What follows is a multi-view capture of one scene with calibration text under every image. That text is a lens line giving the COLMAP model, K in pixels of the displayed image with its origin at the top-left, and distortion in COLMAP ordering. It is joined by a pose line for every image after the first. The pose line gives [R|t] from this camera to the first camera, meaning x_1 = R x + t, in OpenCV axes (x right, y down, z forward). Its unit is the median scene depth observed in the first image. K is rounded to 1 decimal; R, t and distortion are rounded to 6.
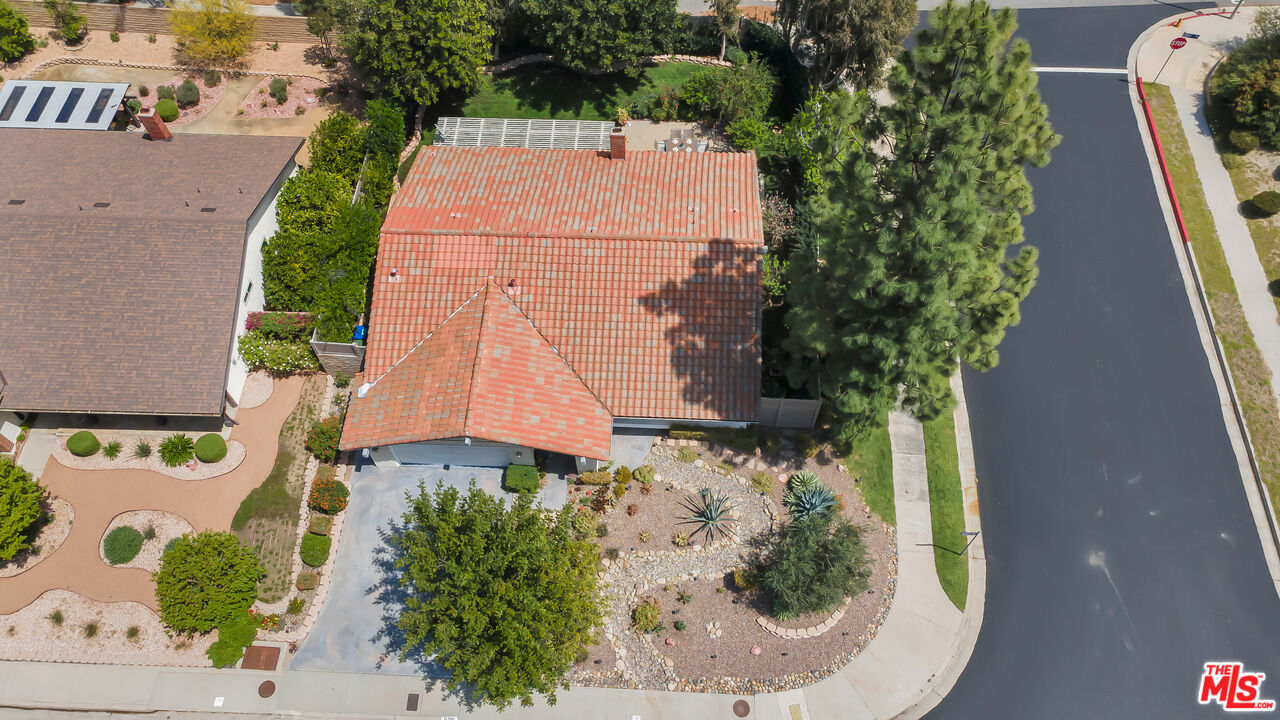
lens RADIAL K [[926.7, 0, 639.1], [0, 926.7, 357.0], [0, 0, 1]] dist [0.039695, 0.001127]
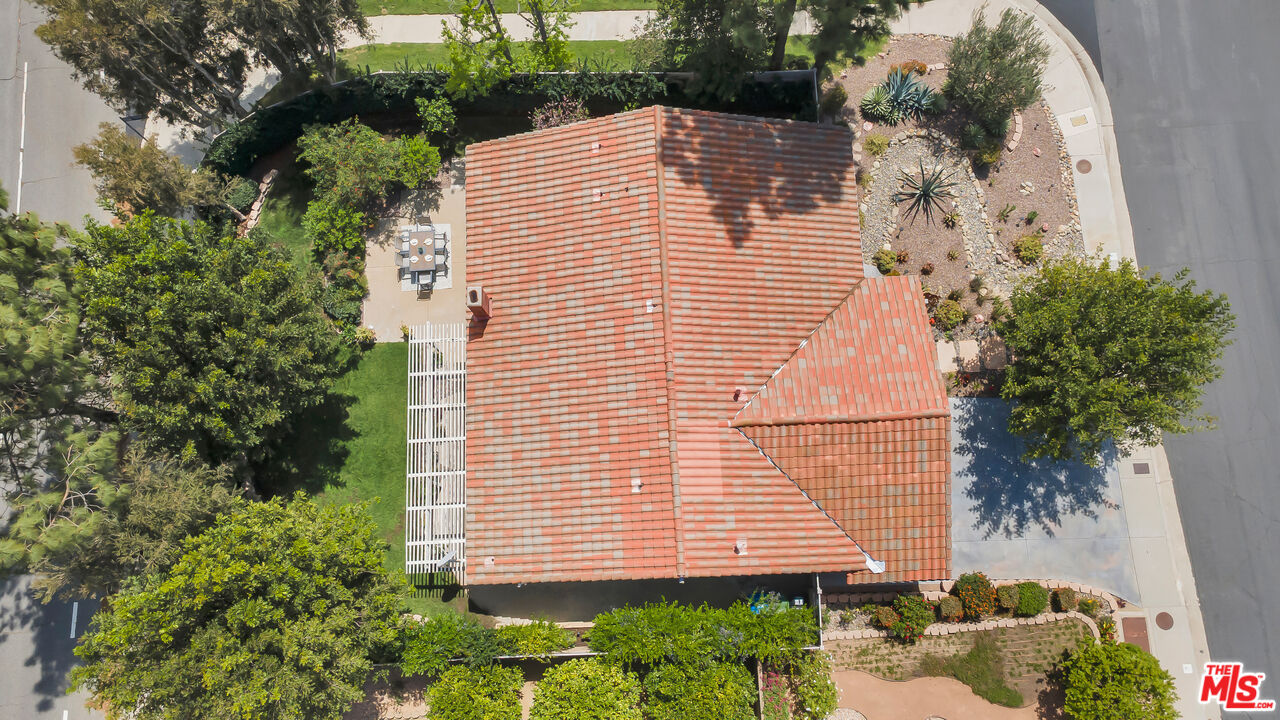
lens RADIAL K [[926.7, 0, 639.1], [0, 926.7, 357.0], [0, 0, 1]] dist [0.039695, 0.001127]
pose [[-0.092283, -0.968506, 0.231259, -0.289241], [0.858865, 0.040092, 0.510631, -0.576318], [-0.503820, 0.245743, 0.828116, 0.376269]]
